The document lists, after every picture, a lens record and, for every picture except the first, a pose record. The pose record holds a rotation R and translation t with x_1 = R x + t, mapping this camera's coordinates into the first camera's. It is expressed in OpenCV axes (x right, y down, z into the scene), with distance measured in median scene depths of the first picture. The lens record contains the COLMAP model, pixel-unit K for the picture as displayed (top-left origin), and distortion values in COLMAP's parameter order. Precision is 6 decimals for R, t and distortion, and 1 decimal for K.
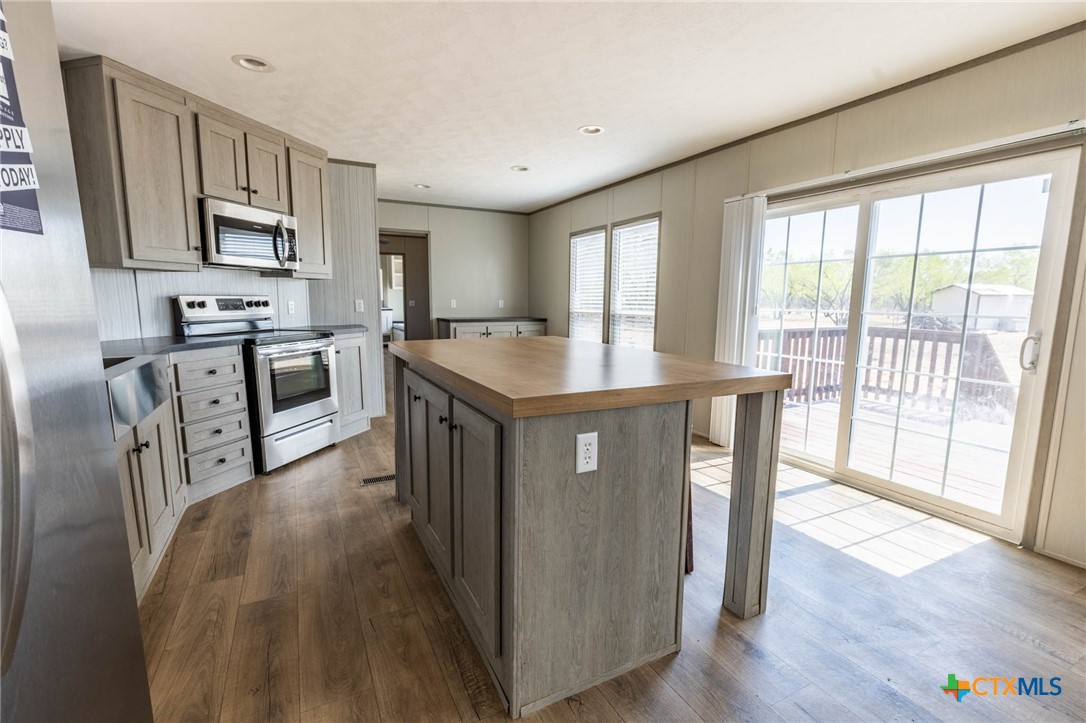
lens RADIAL K [[481.5, 0, 548.2], [0, 481.5, 364.1], [0, 0, 1]] dist [0.001935, -0.000138]
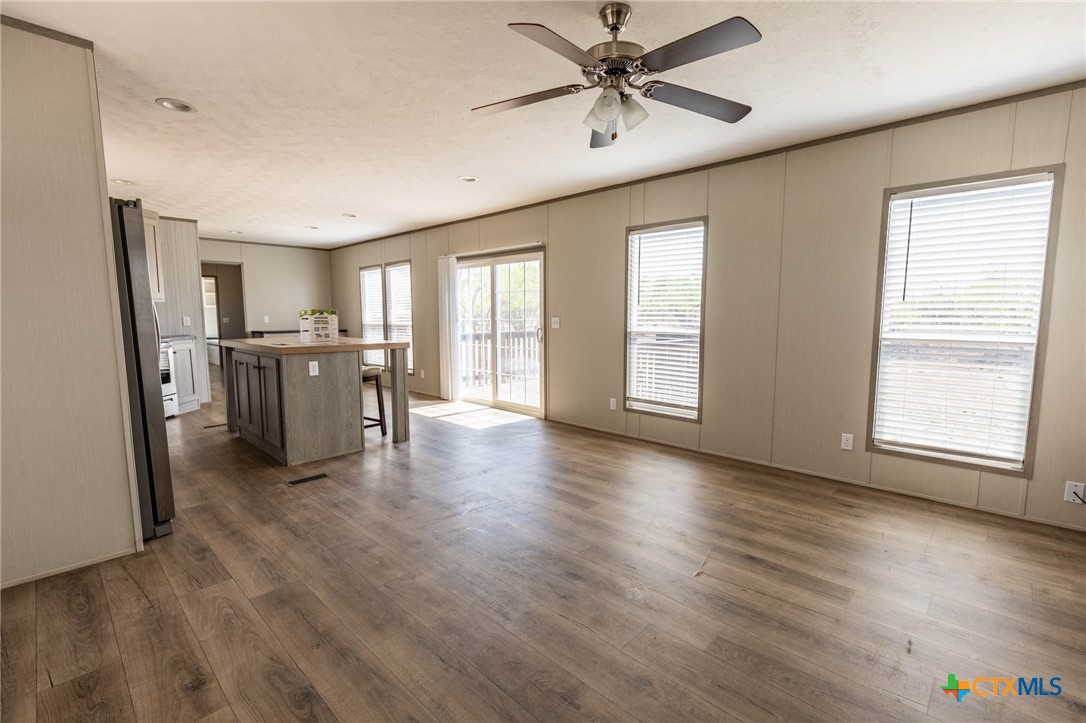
lens RADIAL K [[481.5, 0, 548.2], [0, 481.5, 364.1], [0, 0, 1]] dist [0.001935, -0.000138]
pose [[0.947980, -0.043267, 0.315376, 0.192672], [0.053262, 0.998312, -0.023138, 0.115545], [-0.313843, 0.038732, 0.948685, -0.819486]]
